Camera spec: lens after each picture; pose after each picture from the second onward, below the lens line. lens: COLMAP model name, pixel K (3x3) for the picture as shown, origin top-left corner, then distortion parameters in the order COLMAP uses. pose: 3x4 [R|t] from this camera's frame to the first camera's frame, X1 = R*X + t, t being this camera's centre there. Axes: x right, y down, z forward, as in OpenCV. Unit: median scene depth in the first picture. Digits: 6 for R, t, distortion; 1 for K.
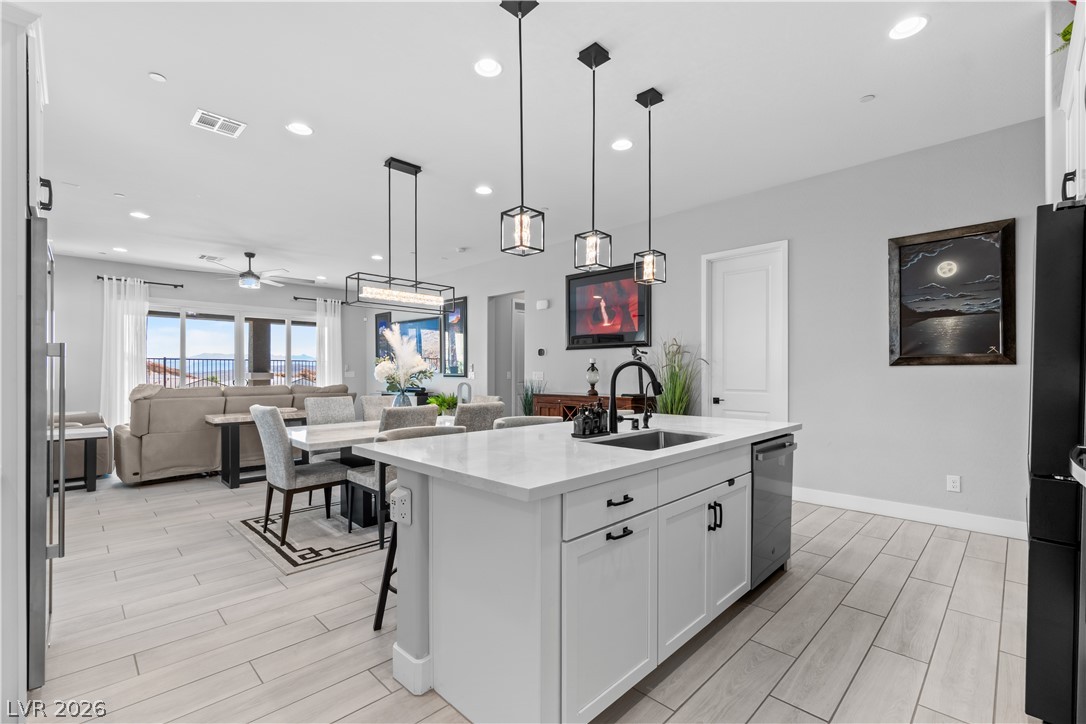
lens RADIAL K [[477.4, 0, 543.3], [0, 477.4, 372.6], [0, 0, 1]] dist [-0.002203, -0.000059]
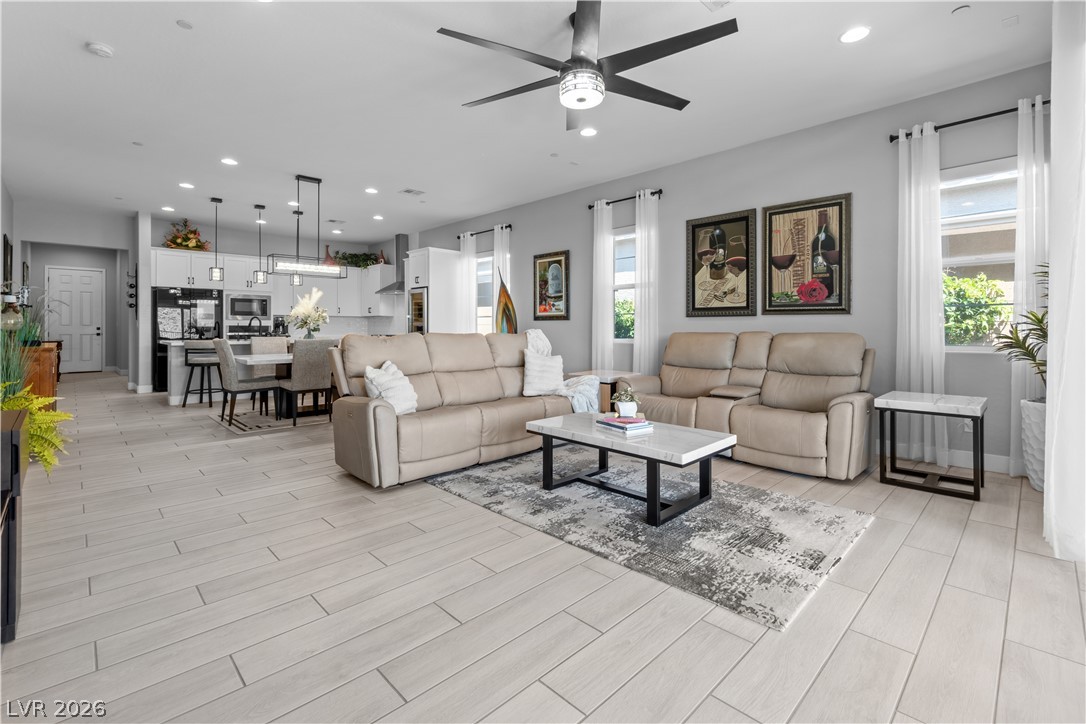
lens RADIAL K [[484.2, 0, 541.7], [0, 484.2, 328.4], [0, 0, 1]] dist [-0.003127, 0.000372]
pose [[-0.999902, -0.002755, 0.013710, -0.789401], [-0.002709, 0.999991, 0.003355, 0.016669], [-0.013719, 0.003318, -0.999900, 1.894908]]
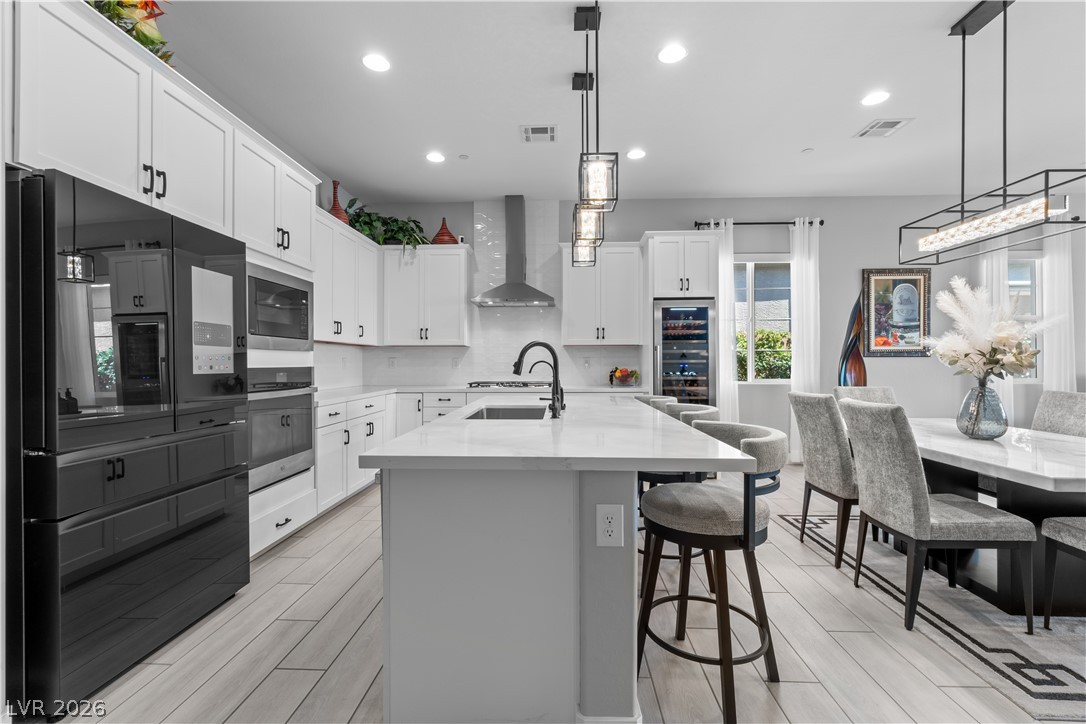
lens RADIAL K [[470.0, 0, 542.3], [0, 470.0, 360.8], [0, 0, 1]] dist [-0.003750, 0.000384]
pose [[-0.736948, -0.001514, -0.675948, 0.397630], [0.000690, 0.999995, -0.002992, 0.009693], [0.675949, -0.002671, -0.736944, 0.805187]]
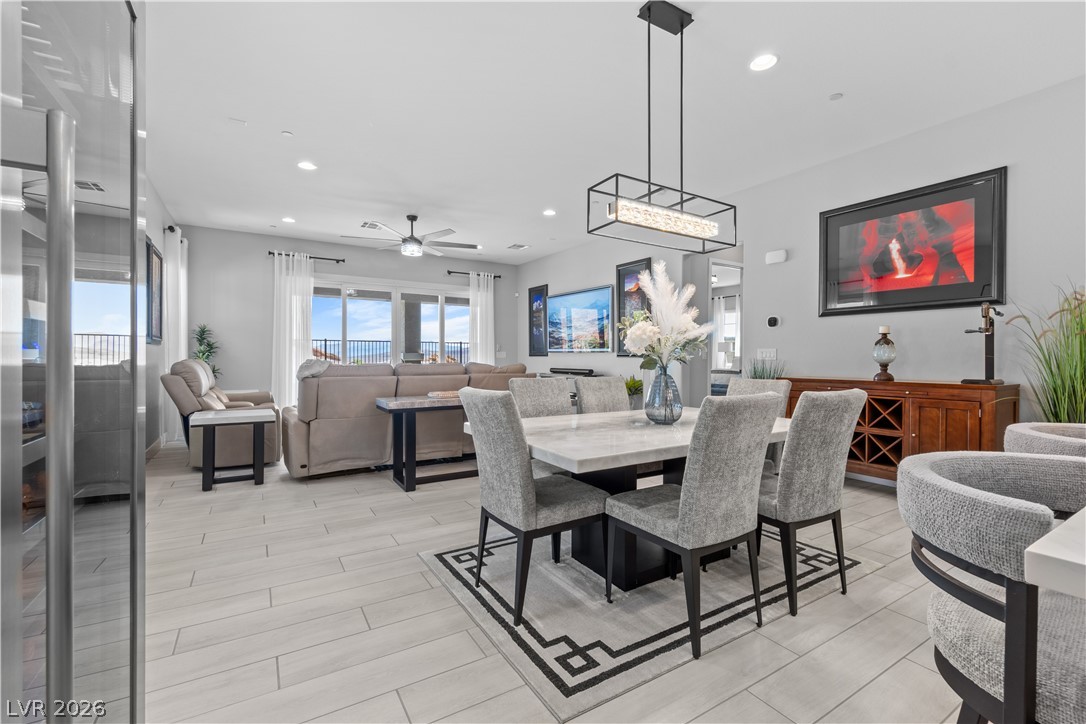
lens RADIAL K [[470.0, 0, 542.3], [0, 470.0, 360.8], [0, 0, 1]] dist [-0.003750, 0.000384]
pose [[0.973027, 0.005062, -0.230634, -0.234216], [-0.003662, 0.999972, 0.006501, 0.018383], [0.230660, -0.005481, 0.973019, 0.268692]]
